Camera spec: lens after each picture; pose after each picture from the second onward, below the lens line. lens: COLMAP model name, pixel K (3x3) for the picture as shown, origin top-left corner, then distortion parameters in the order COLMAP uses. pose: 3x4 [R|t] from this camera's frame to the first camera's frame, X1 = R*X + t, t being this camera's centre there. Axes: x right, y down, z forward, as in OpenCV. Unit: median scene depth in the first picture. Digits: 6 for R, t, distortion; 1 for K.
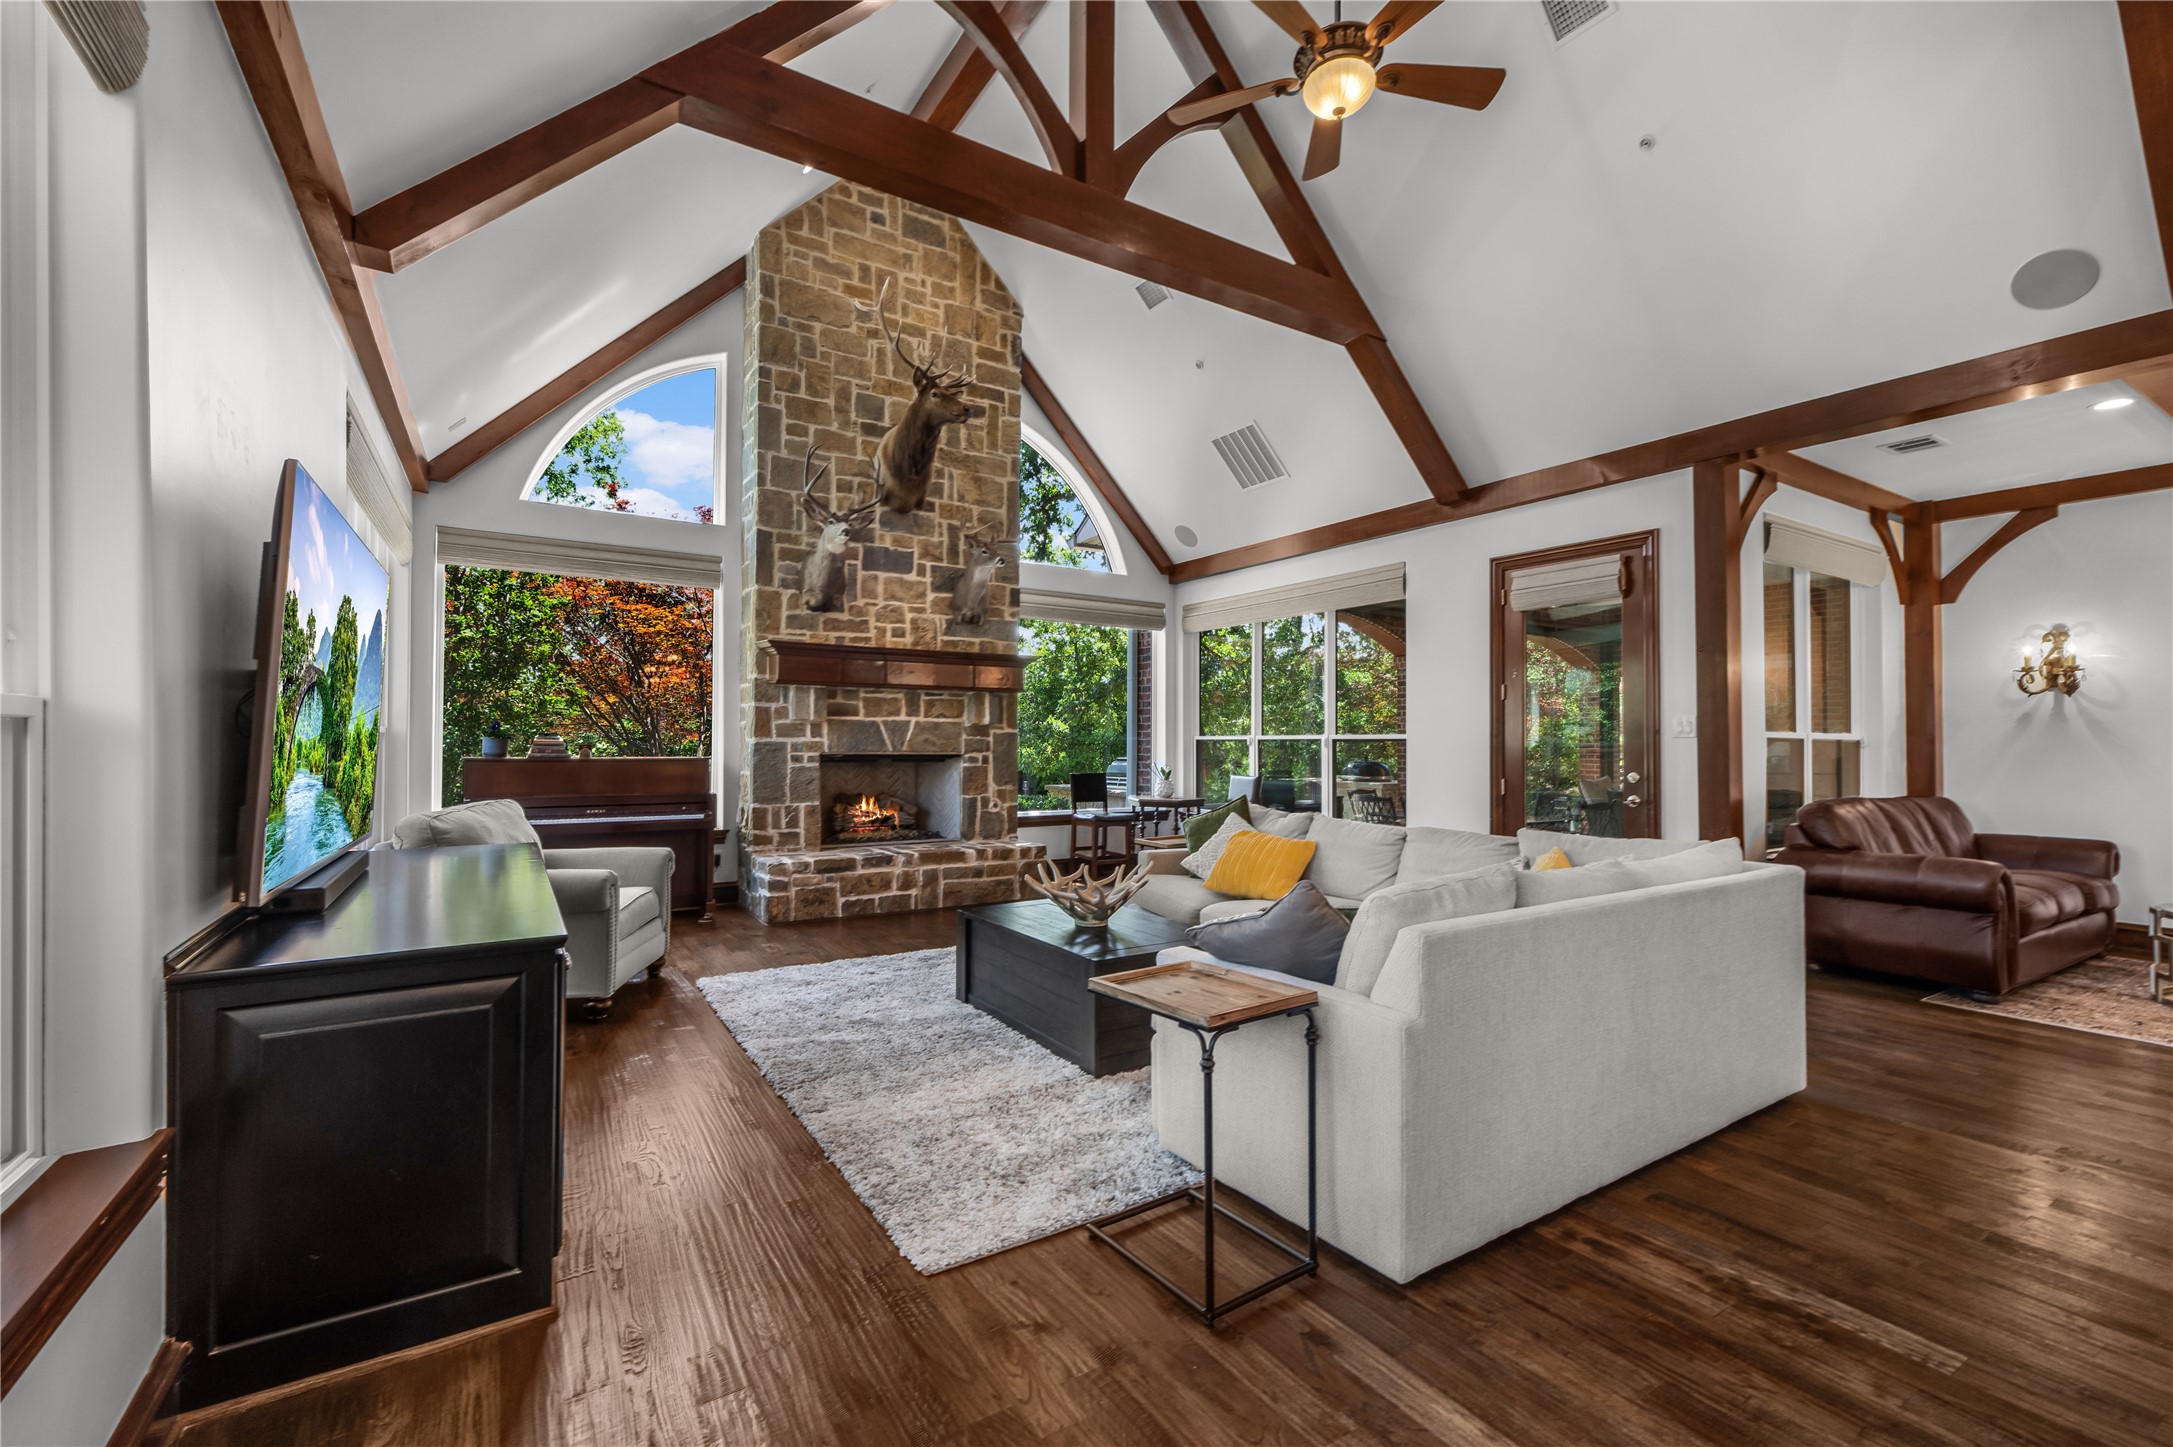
lens RADIAL K [[925.6, 0, 1086.5], [0, 925.6, 723.5], [0, 0, 1]] dist [0.004292, 0.000302]
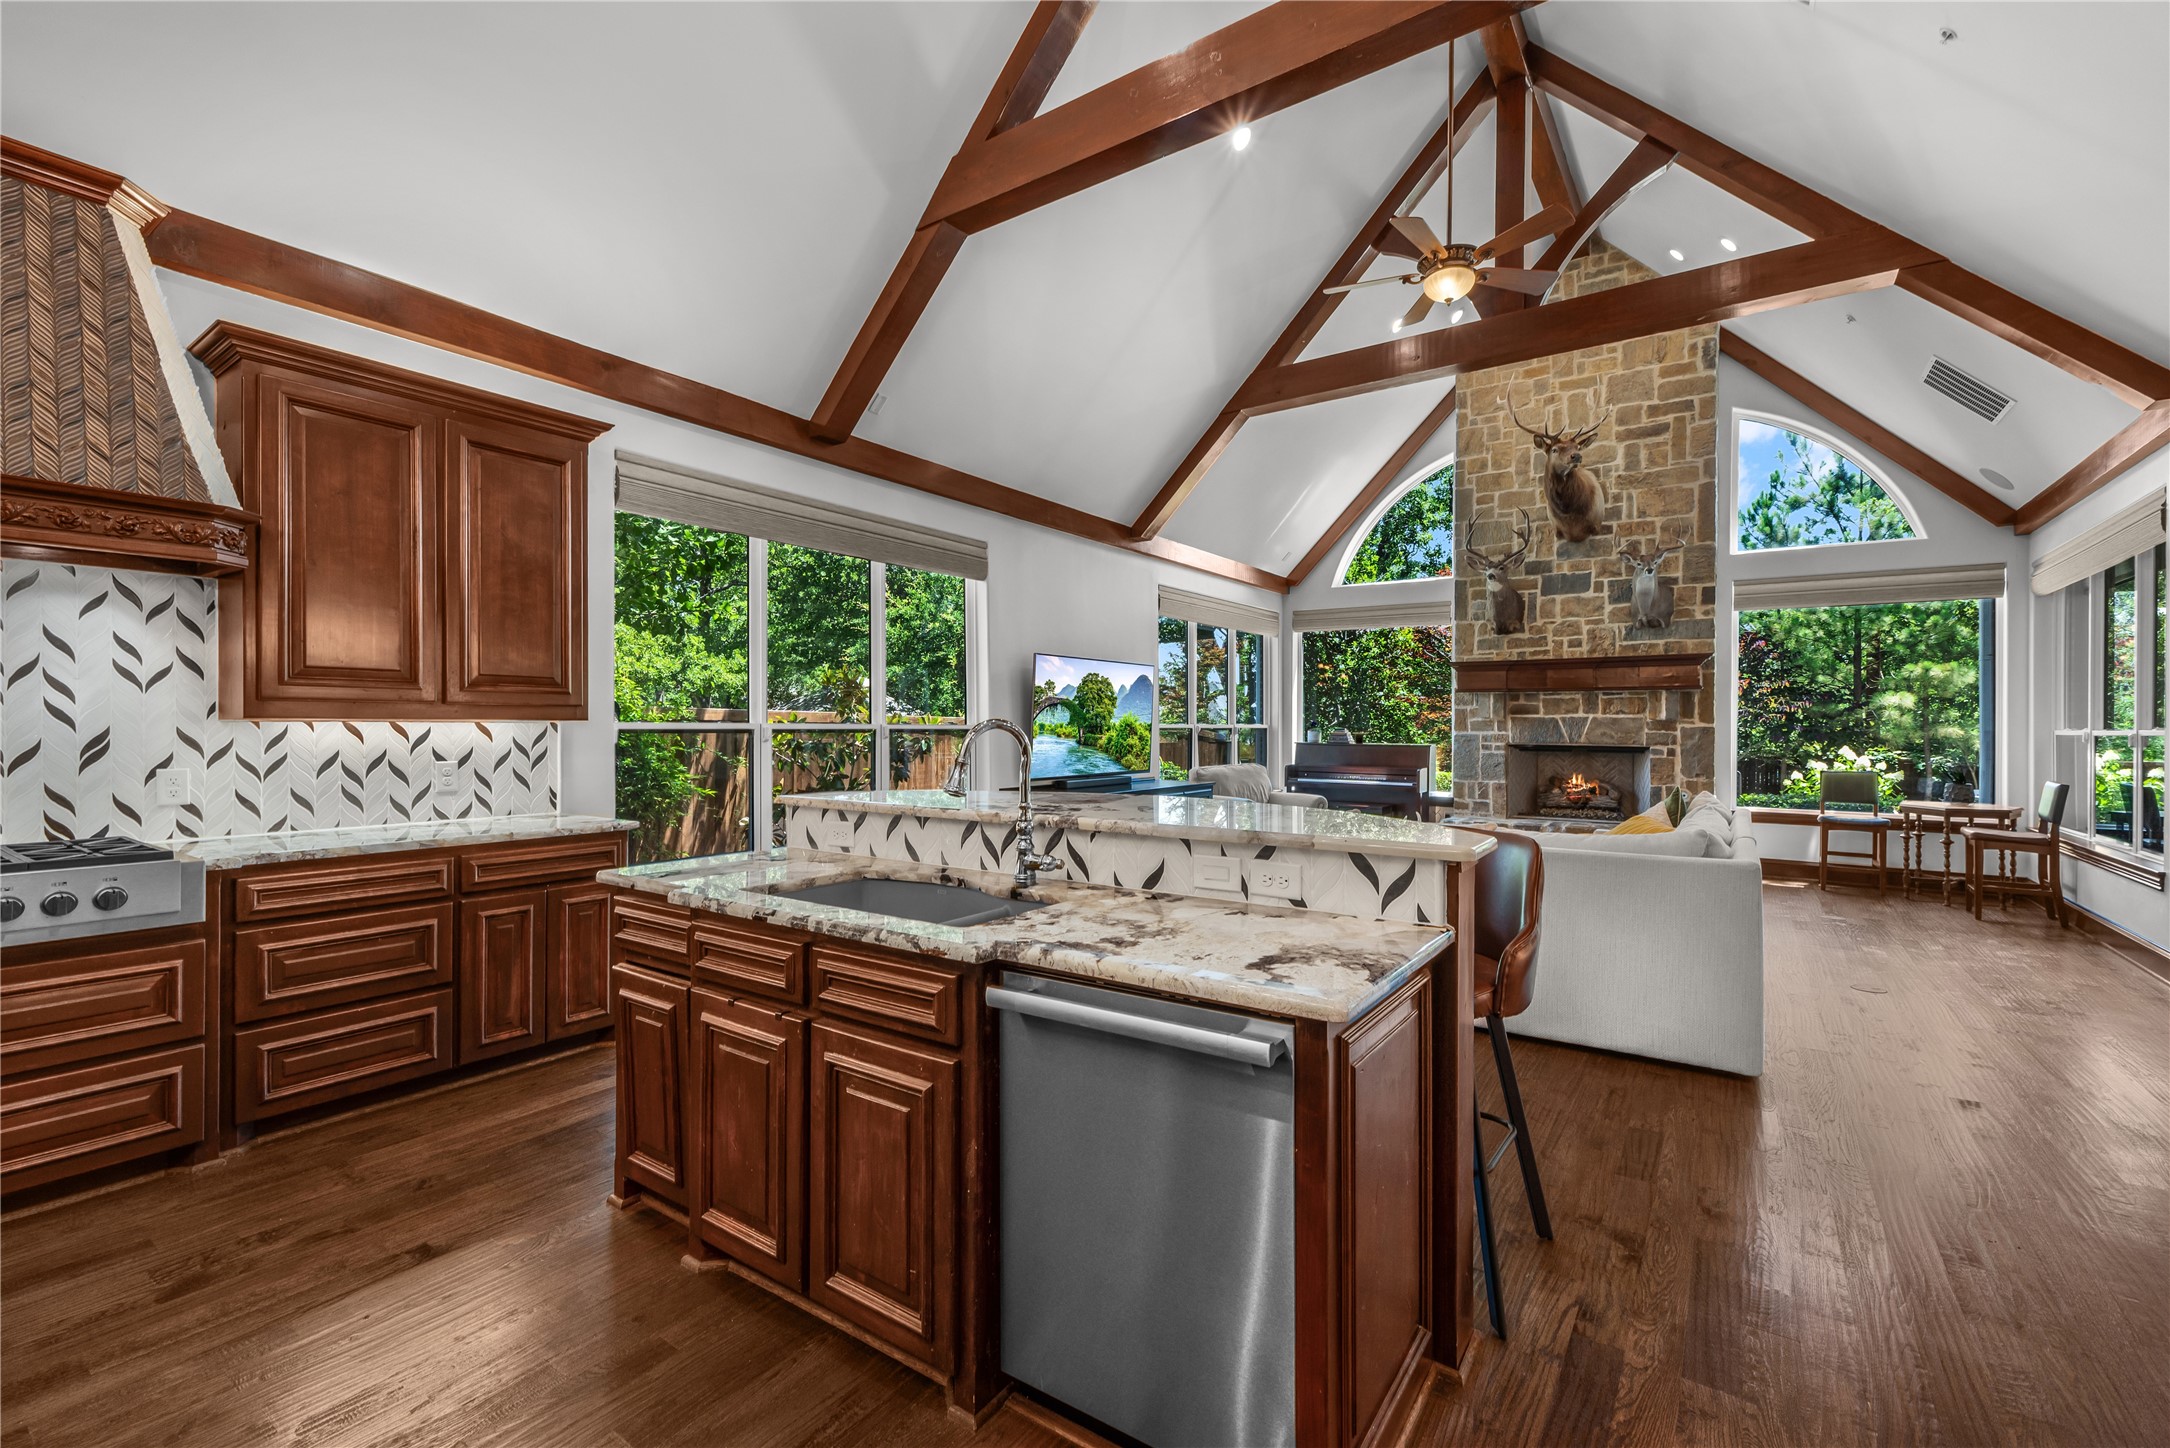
lens RADIAL K [[924.3, 0, 1085.0], [0, 924.3, 724.0], [0, 0, 1]] dist [0.004292, 0.000302]
pose [[0.379659, -0.003721, -0.925119, 0.665380], [0.015531, 0.999877, 0.002352, -0.007068], [0.924996, -0.015261, 0.379670, -0.036390]]
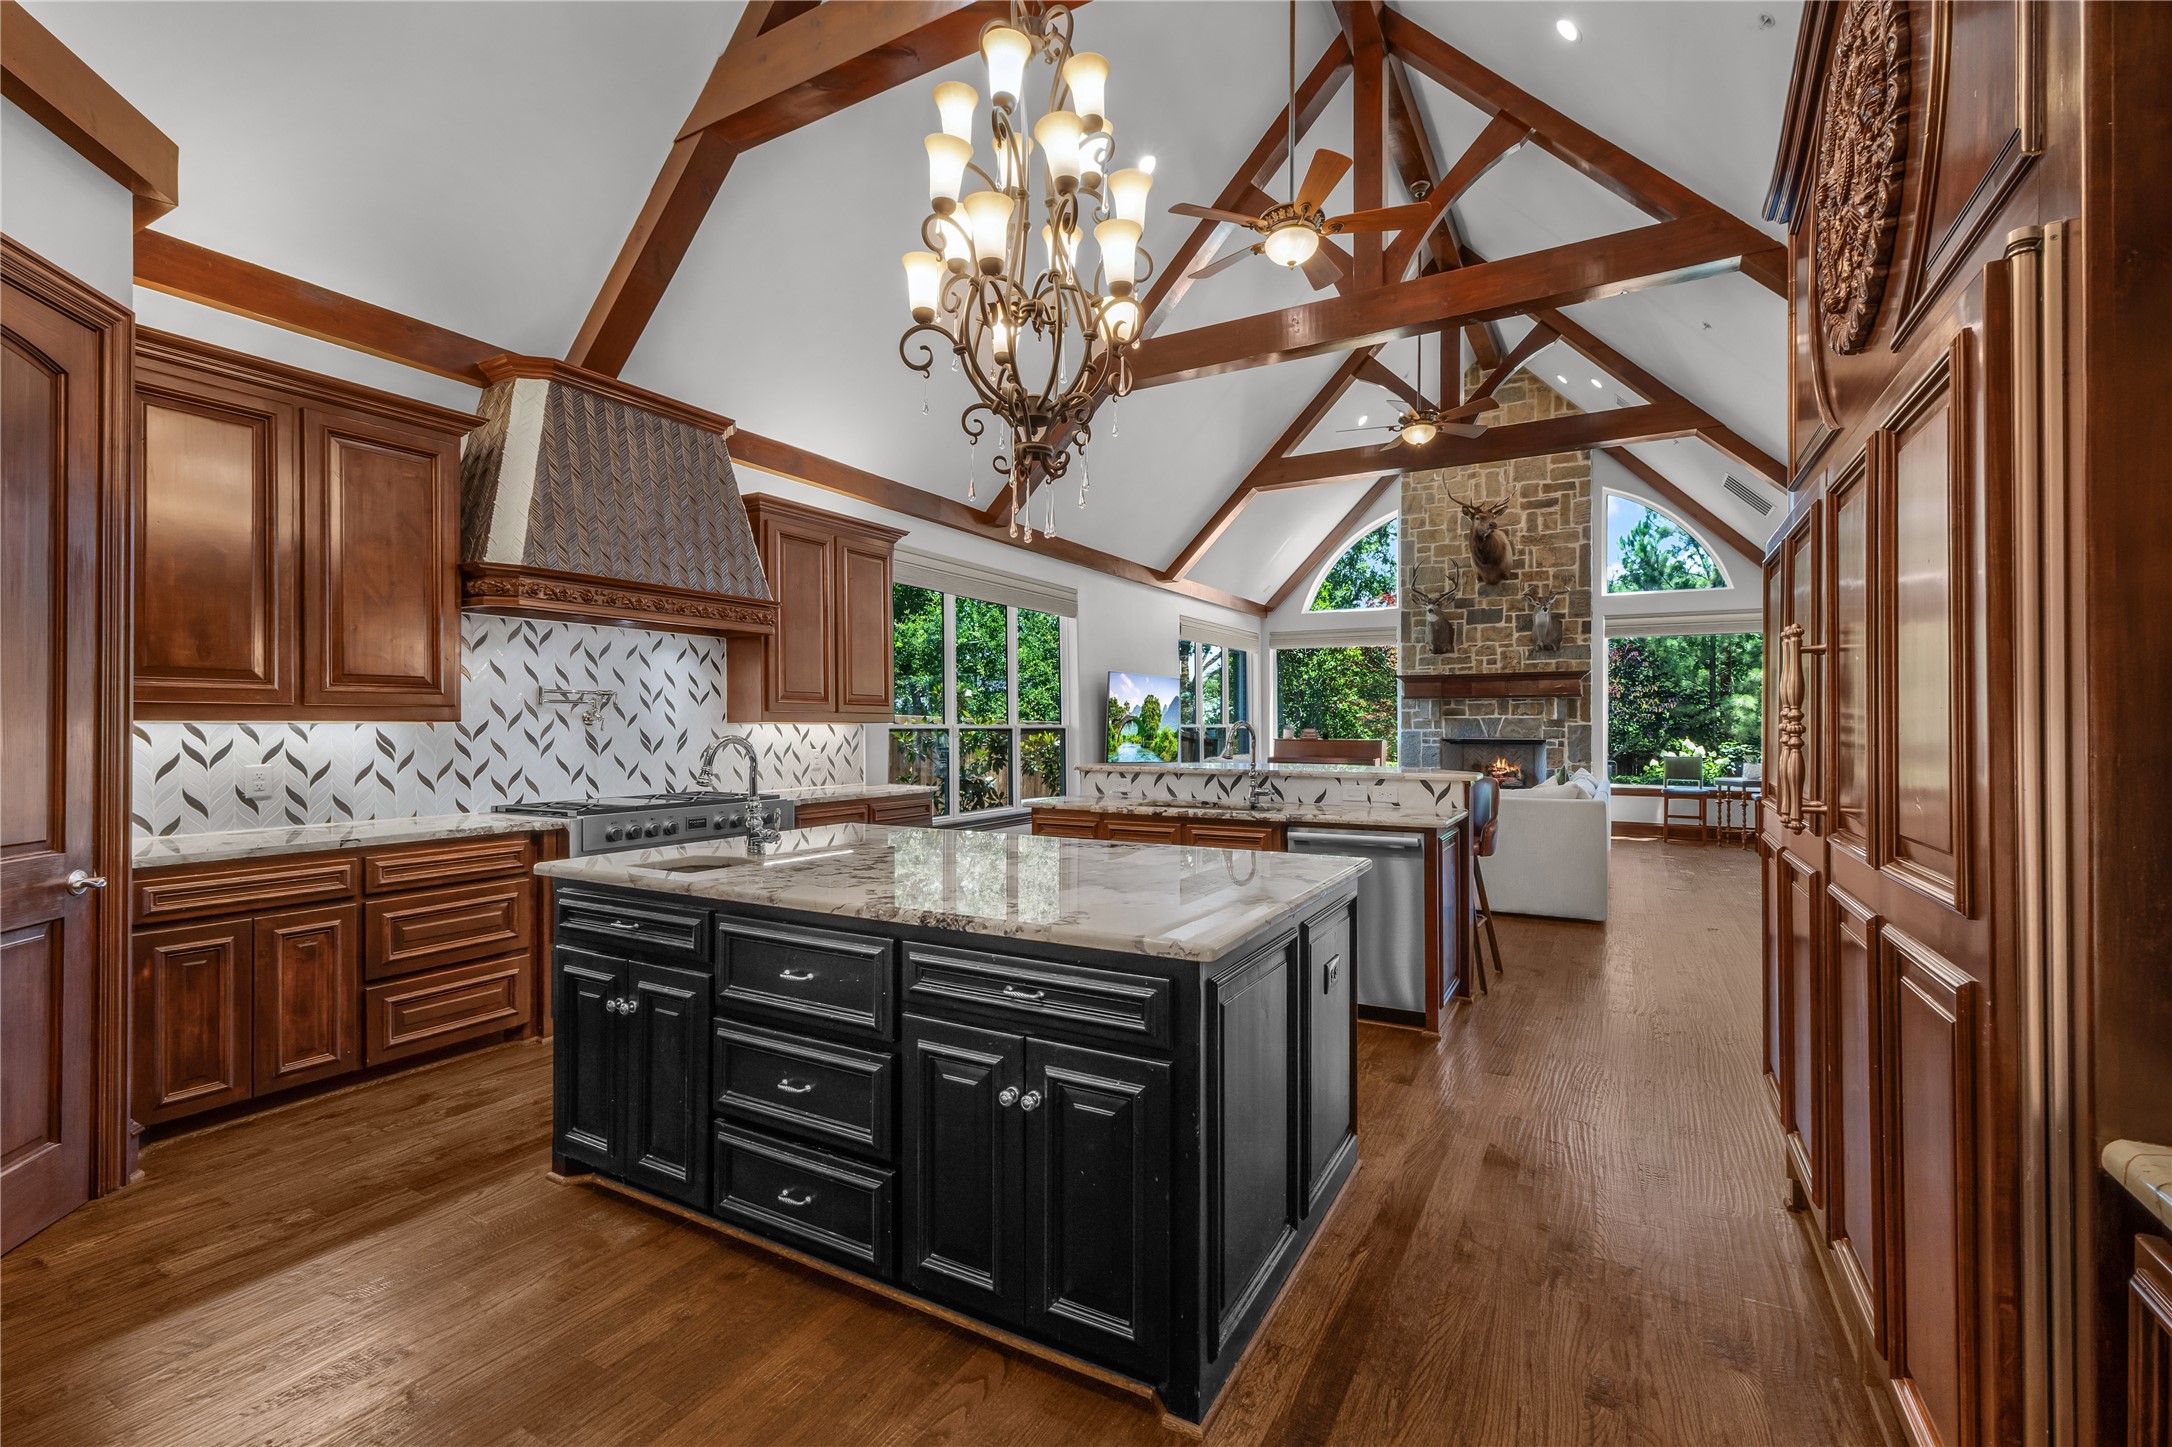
lens RADIAL K [[937.9, 0, 1086.0], [0, 937.9, 723.5], [0, 0, 1]] dist [-0.001008, -0.000054]
pose [[0.463571, -0.006722, -0.886034, 0.892381], [0.019200, 0.999813, 0.002460, -0.010657], [0.885852, -0.018152, 0.463613, -0.347538]]
